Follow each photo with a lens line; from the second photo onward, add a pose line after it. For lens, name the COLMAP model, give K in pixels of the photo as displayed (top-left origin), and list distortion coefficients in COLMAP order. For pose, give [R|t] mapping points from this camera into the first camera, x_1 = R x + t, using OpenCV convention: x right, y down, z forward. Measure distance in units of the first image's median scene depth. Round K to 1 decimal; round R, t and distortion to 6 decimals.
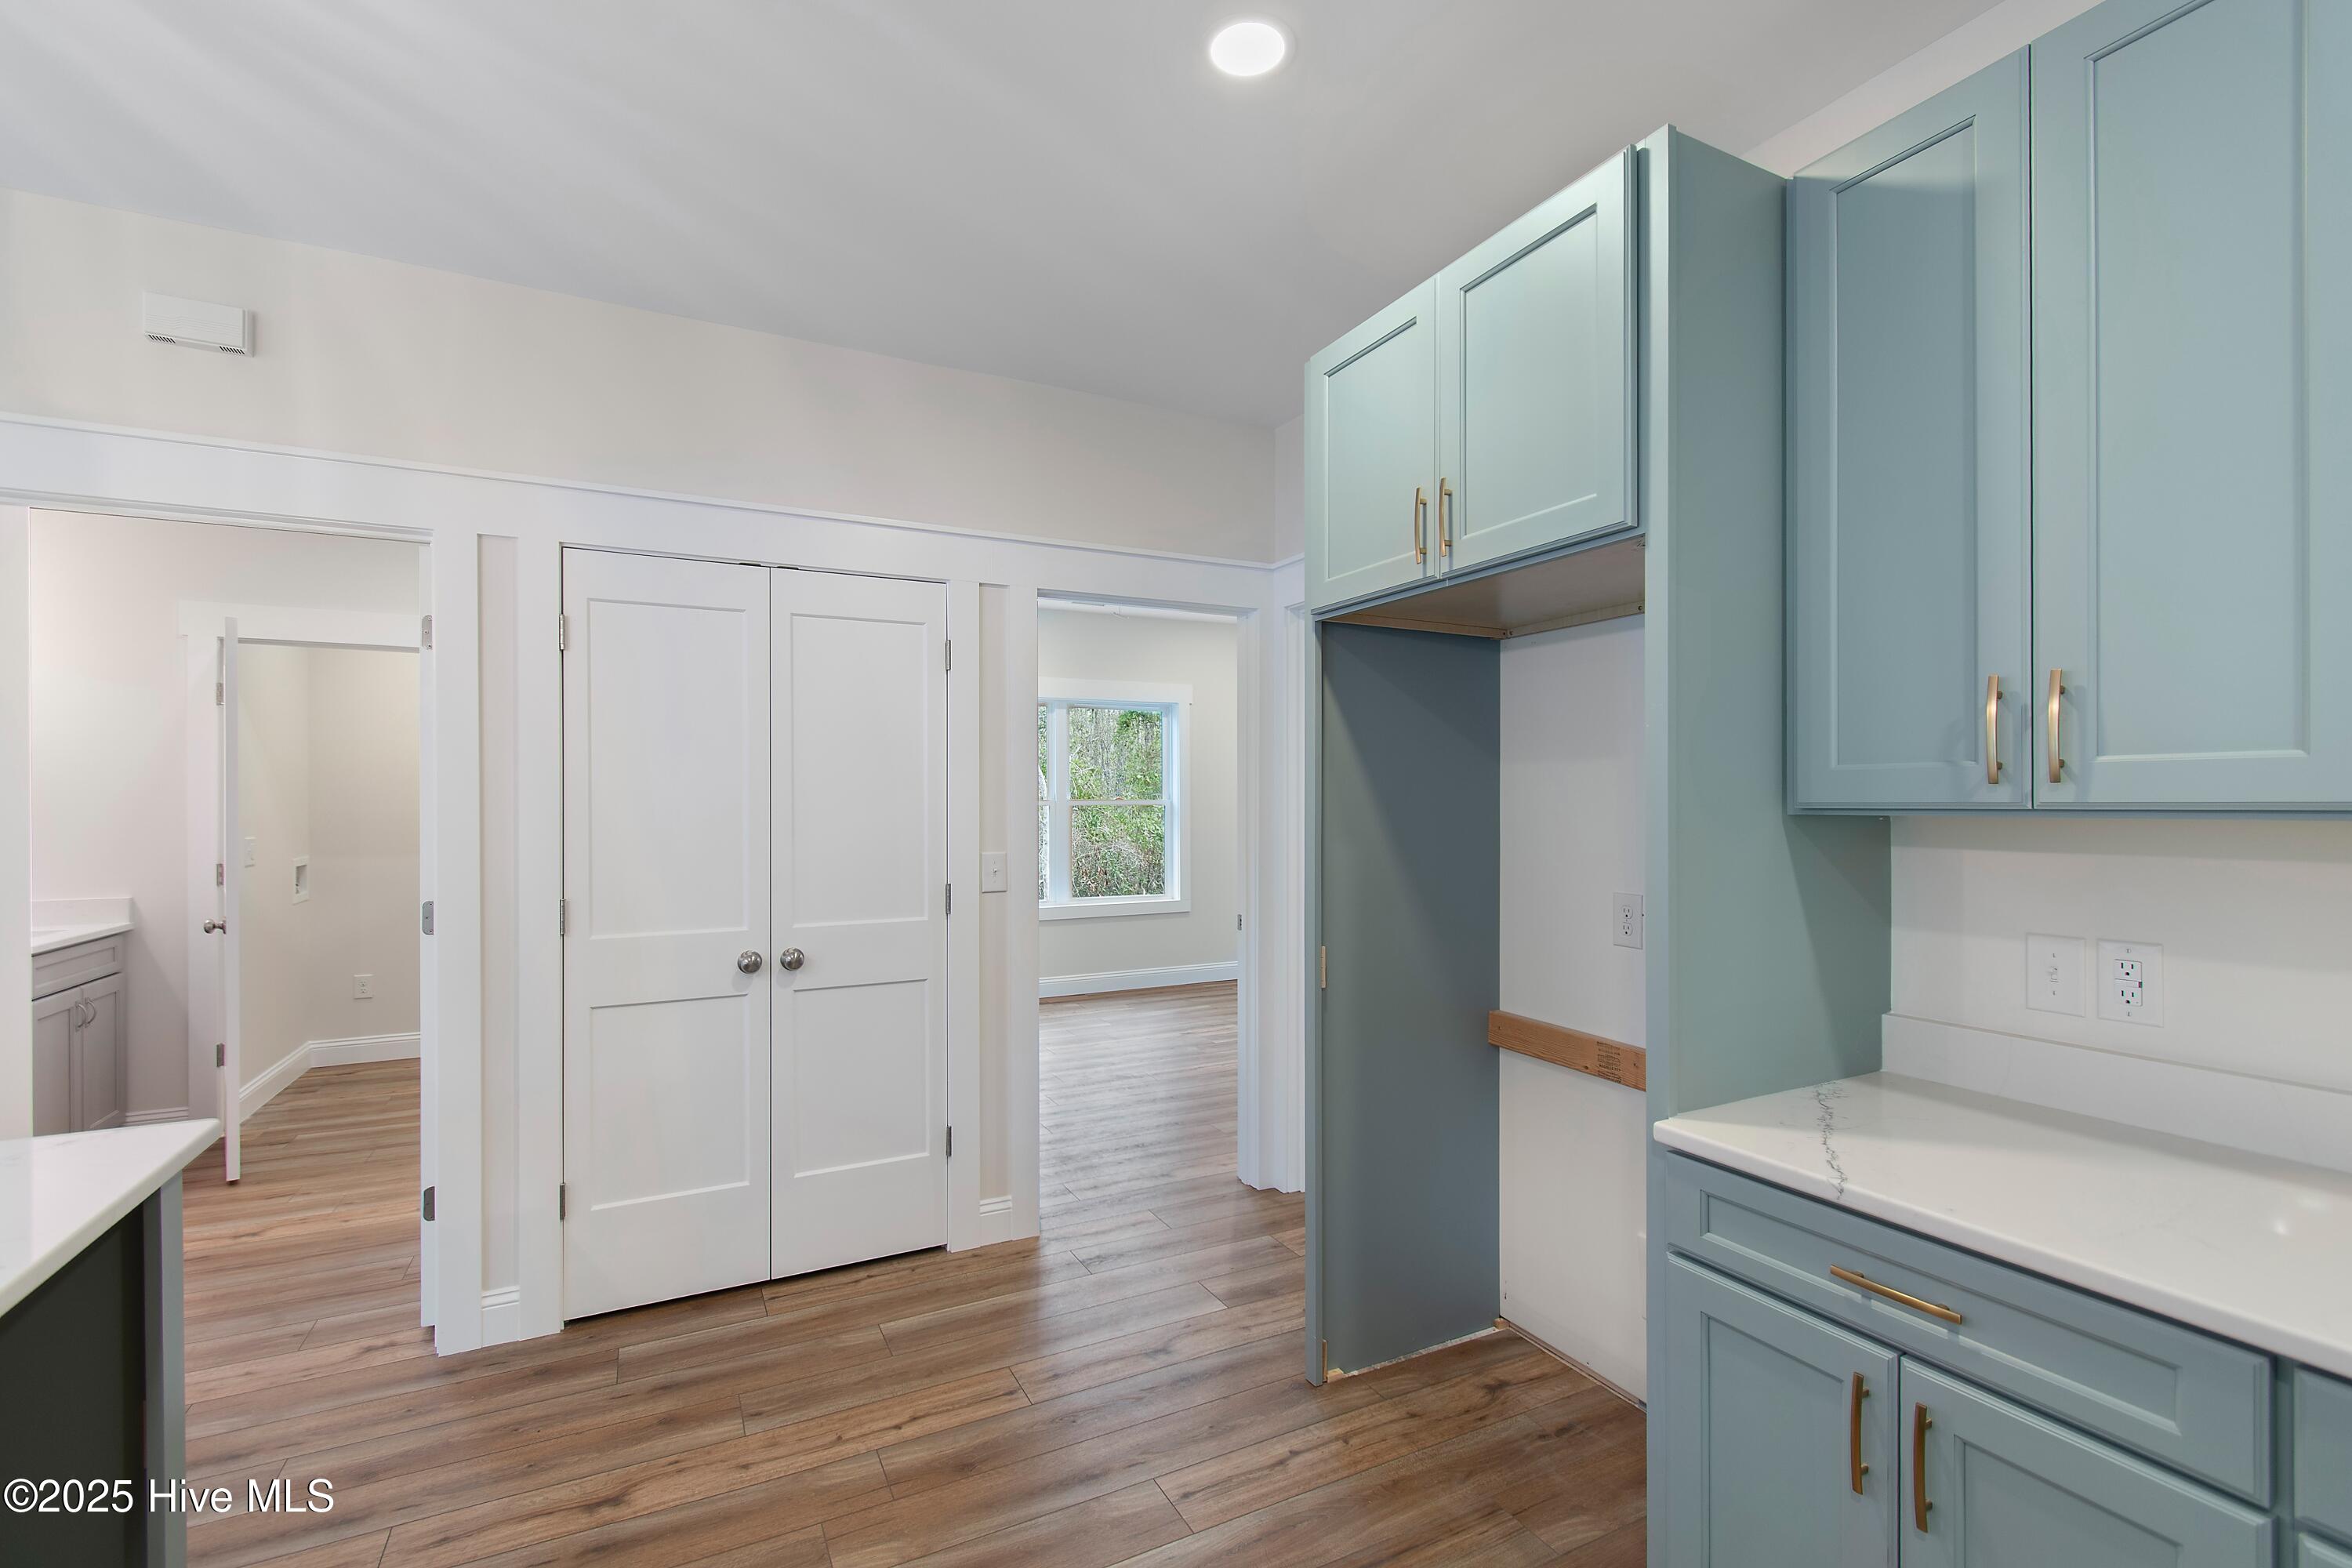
lens RADIAL K [[1042.2, 0, 1178.8], [0, 1042.2, 796.3], [0, 0, 1]] dist [0.000348, -0.000266]
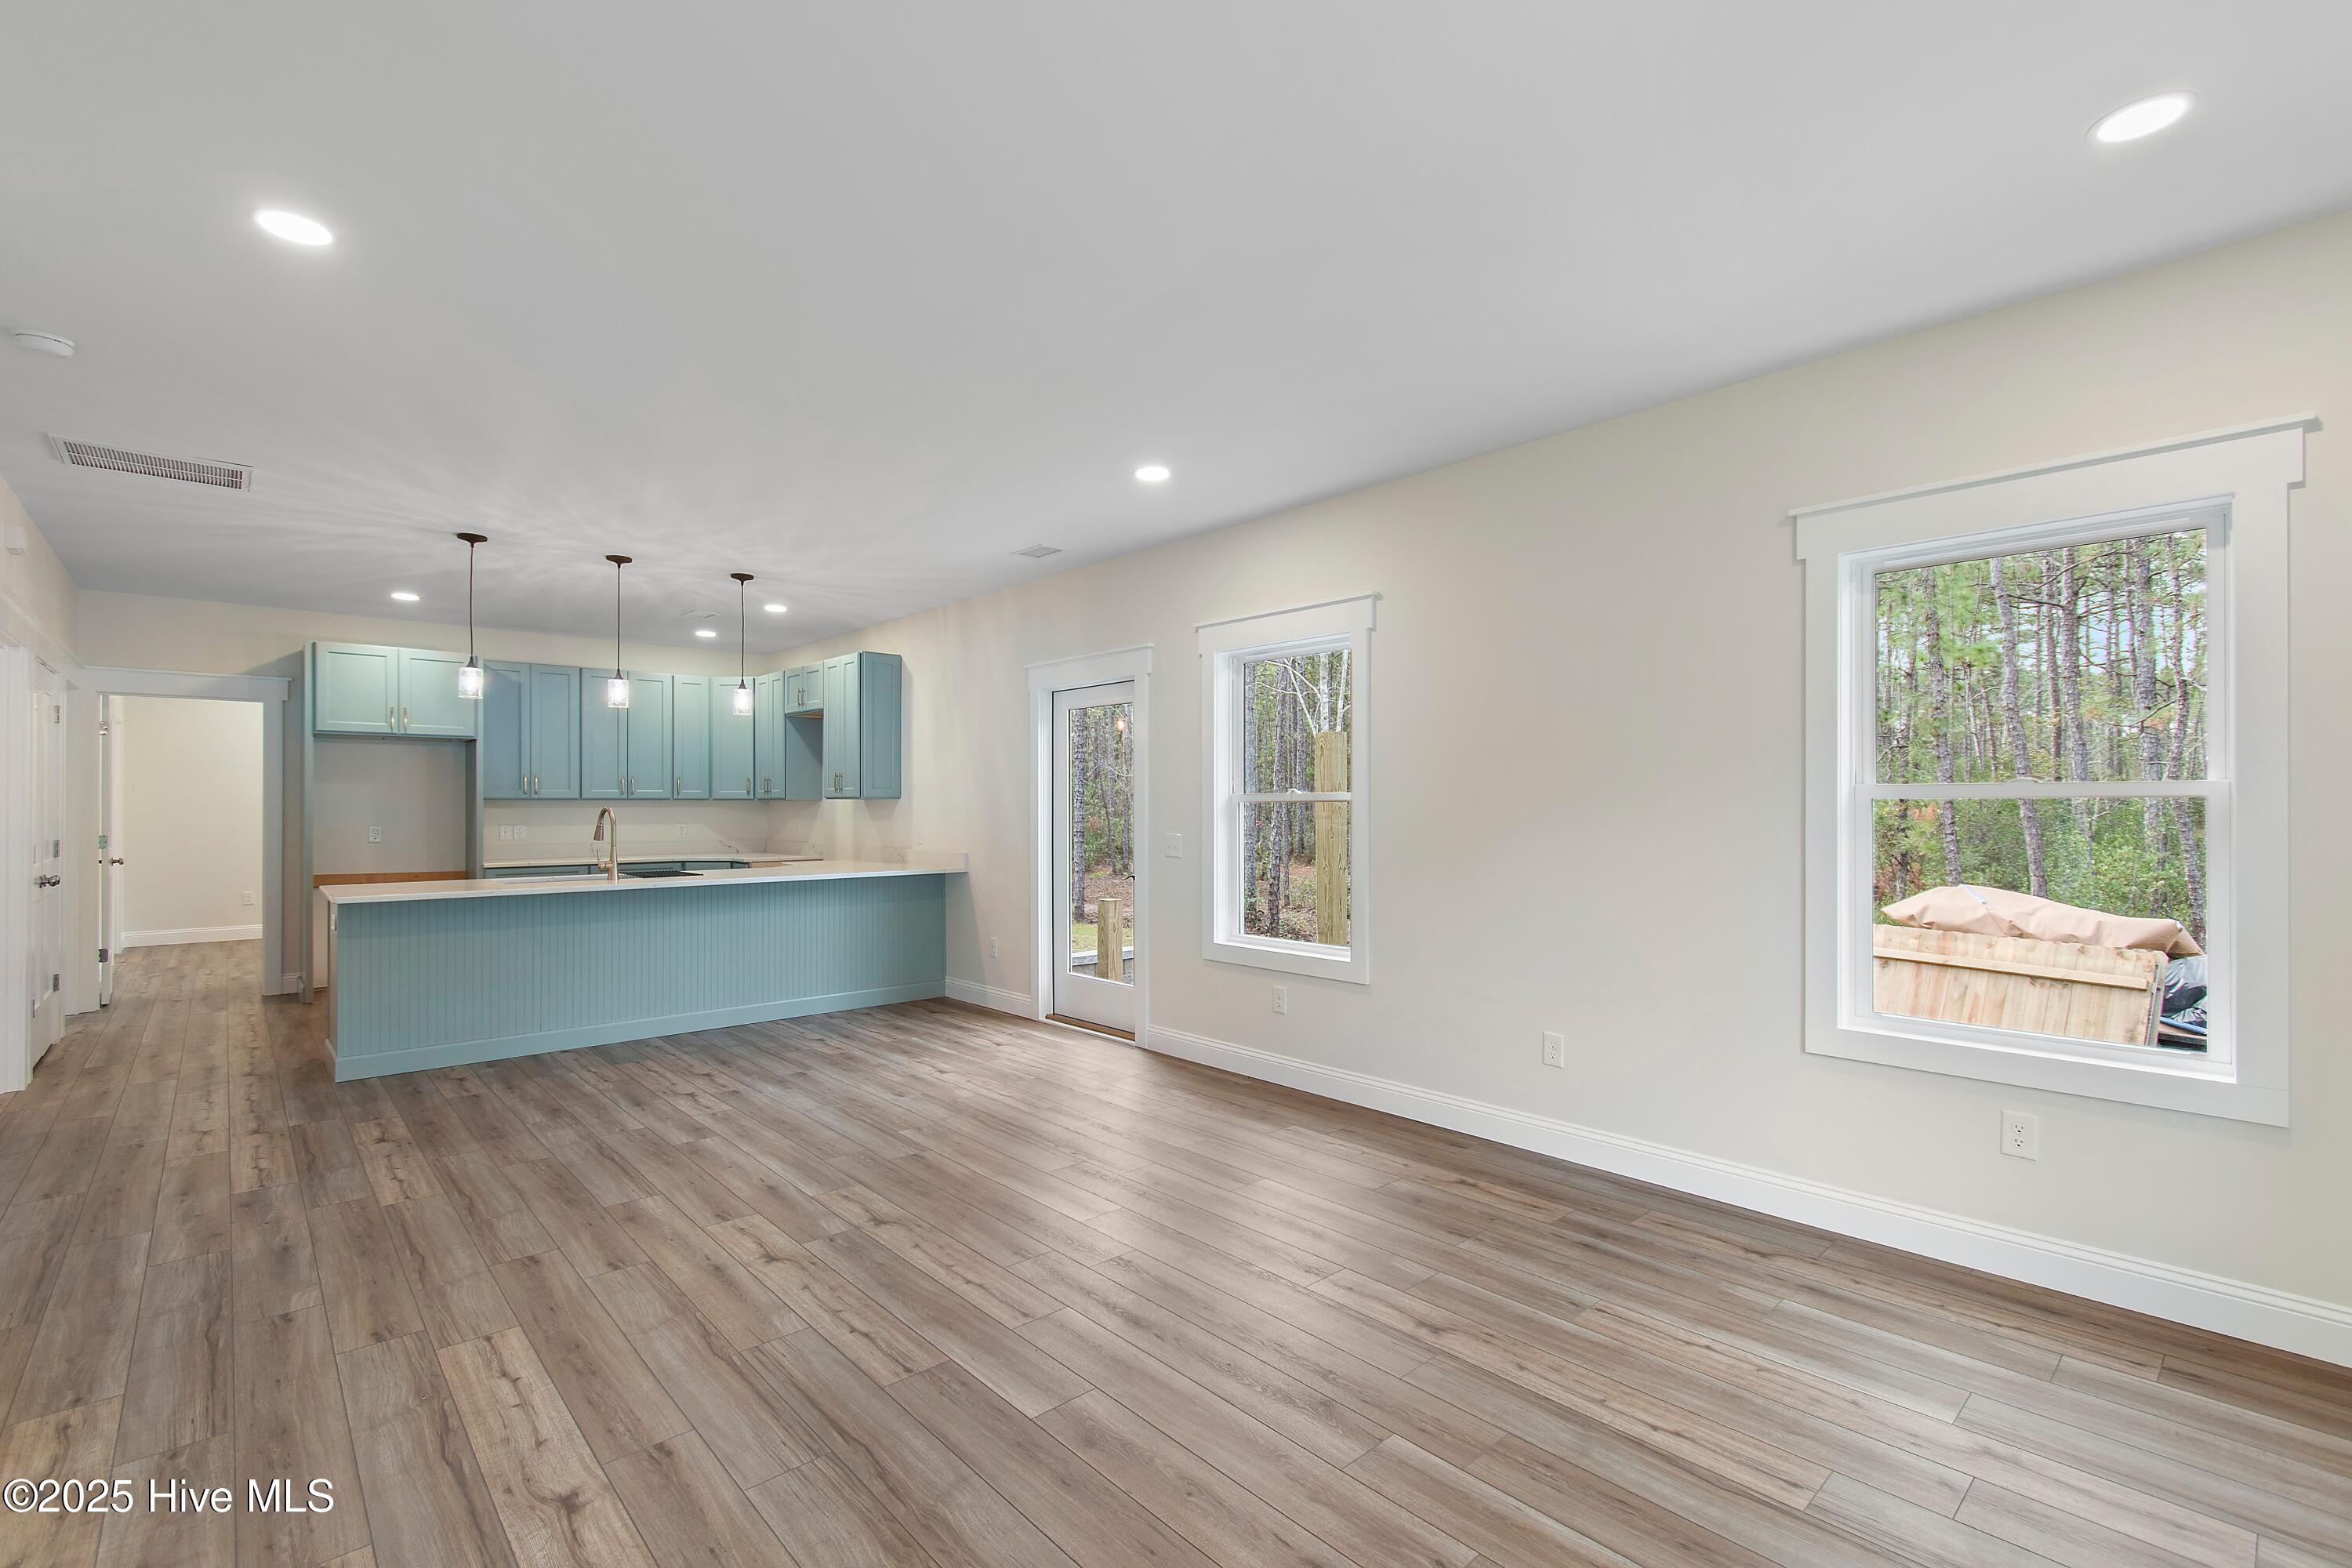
lens RADIAL K [[1029.6, 0, 1172.7], [0, 1029.6, 799.1], [0, 0, 1]] dist [0.002587, -0.000478]
pose [[-0.263371, 0.007519, 0.964665, -4.213625], [0.000498, 0.999971, -0.007658, 0.044911], [-0.964695, -0.001536, -0.263367, -0.685630]]
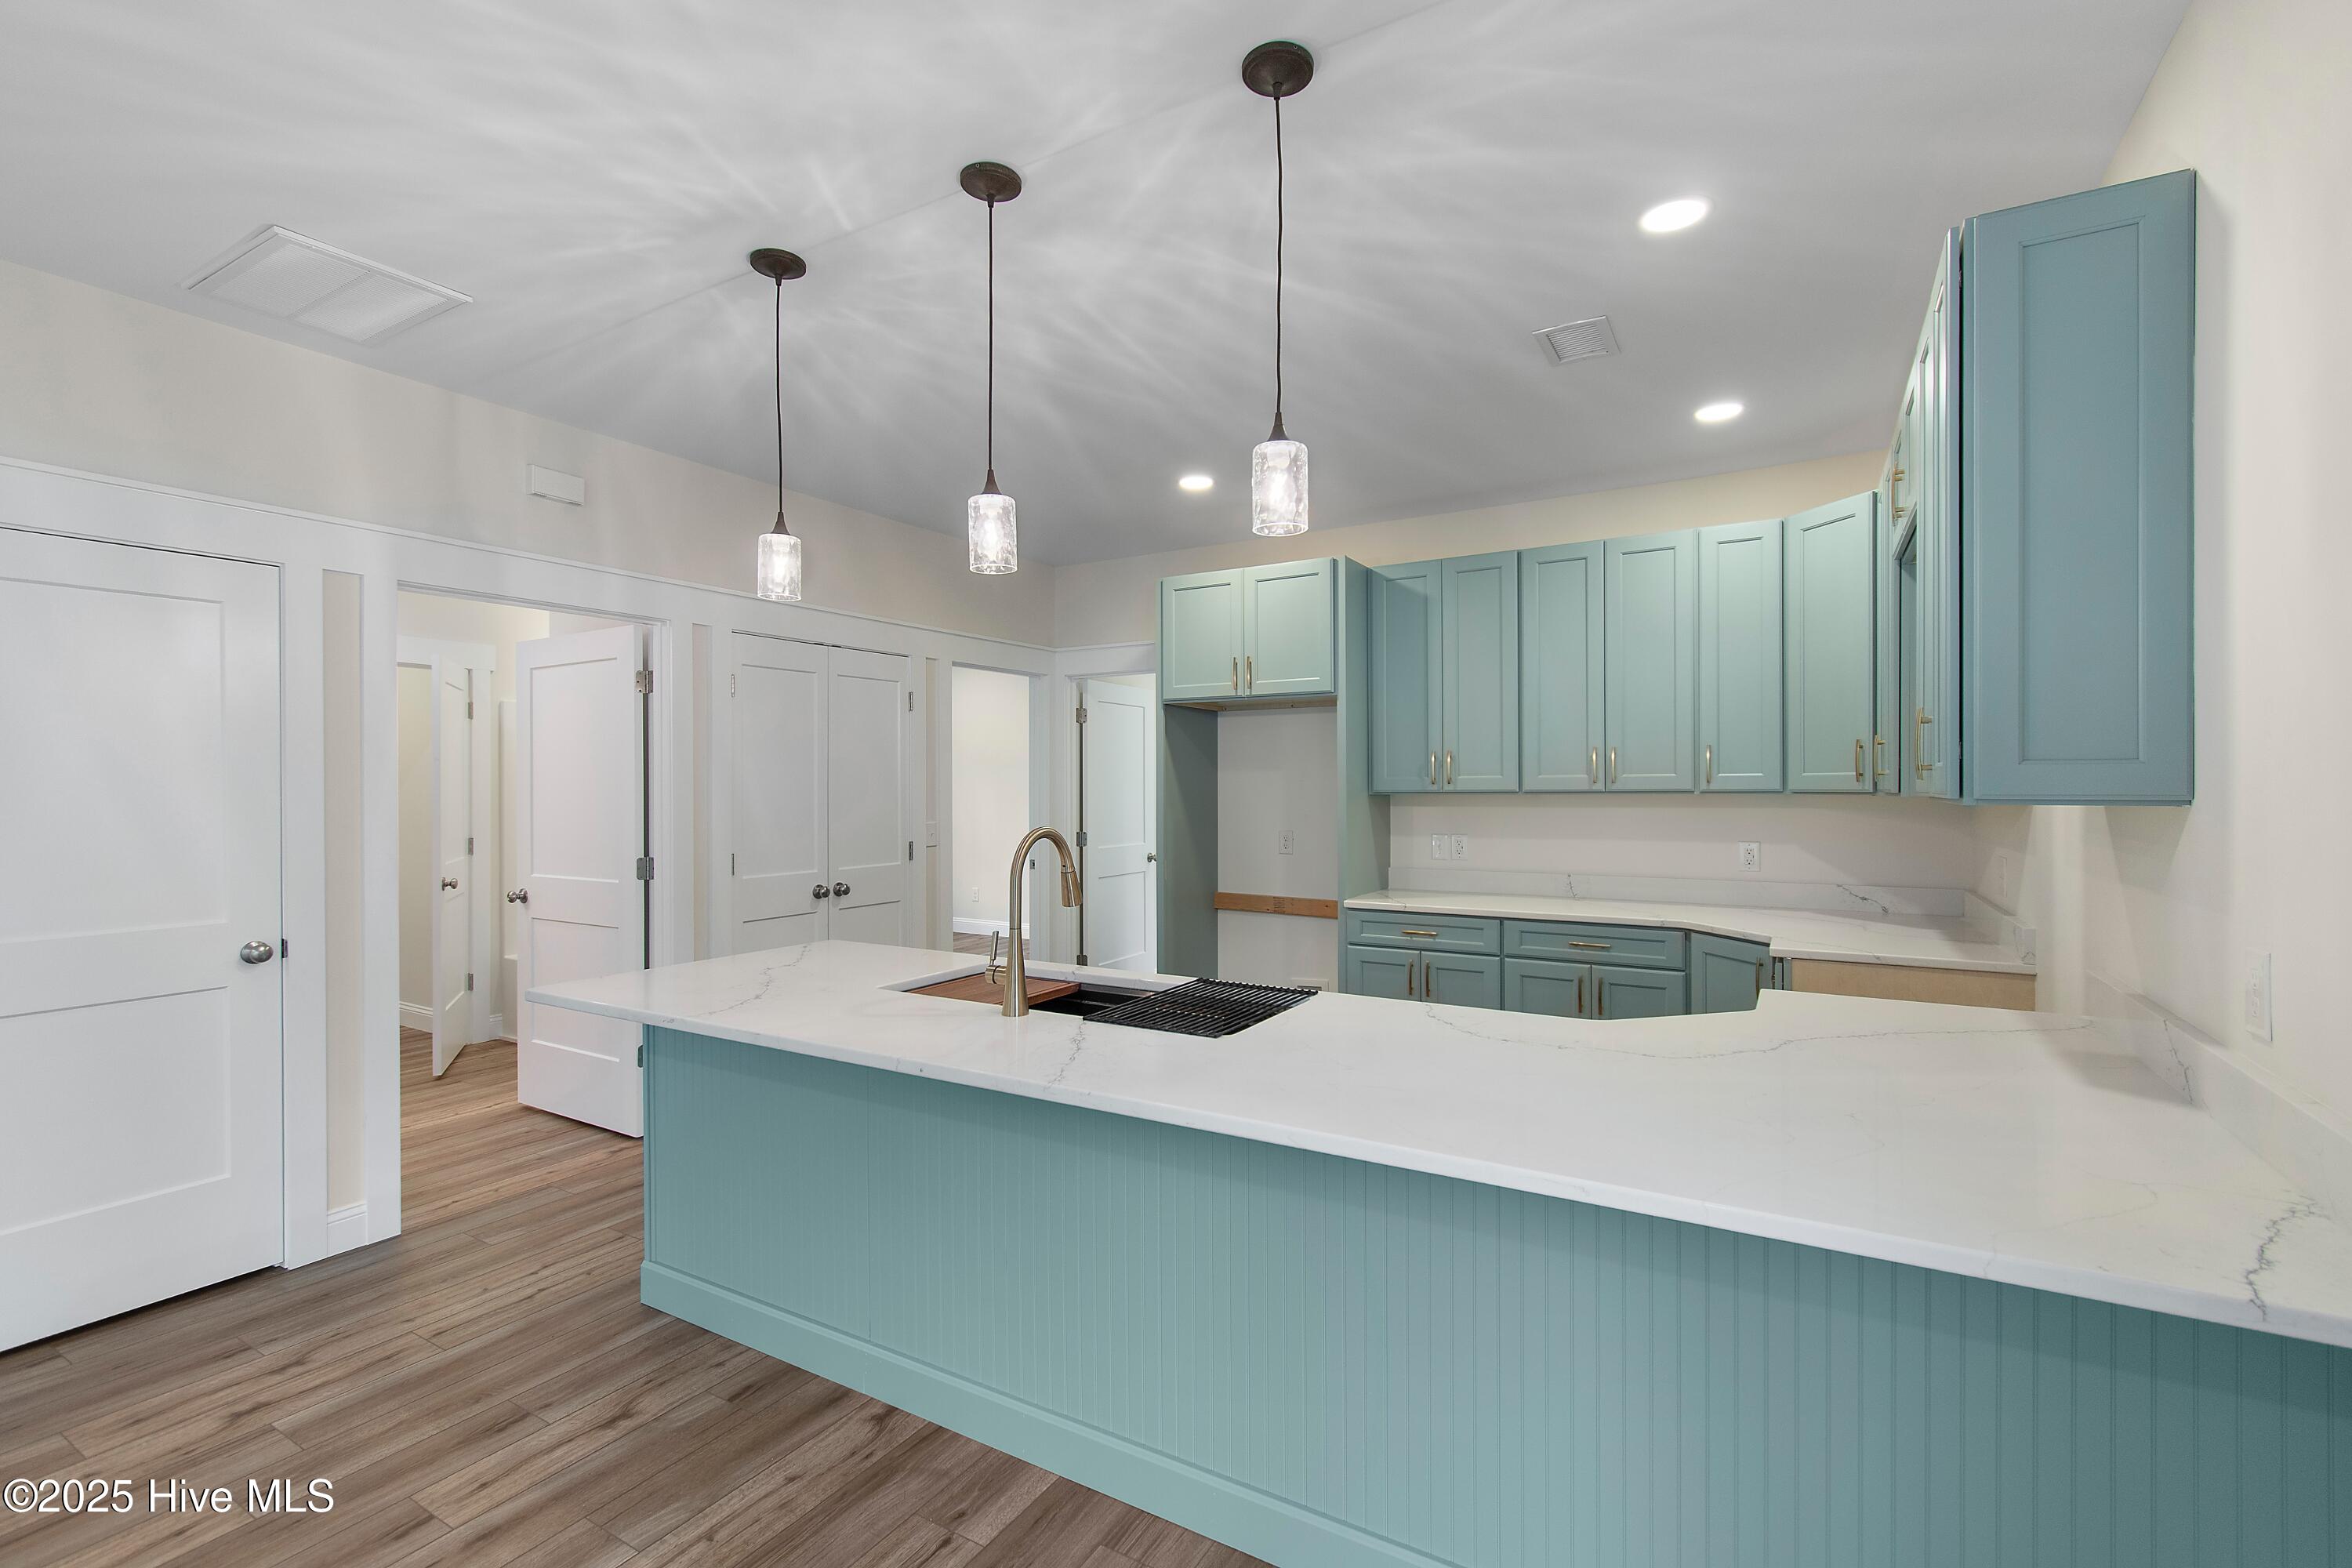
lens RADIAL K [[1034.6, 0, 1176.0], [0, 1034.6, 784.0], [0, 0, 1]] dist [-0.001132, -0.000494]
pose [[0.847315, 0.001312, 0.531089, -1.246784], [-0.000188, 0.999998, -0.002170, -0.004704], [-0.531091, 0.001739, 0.847313, -1.011172]]
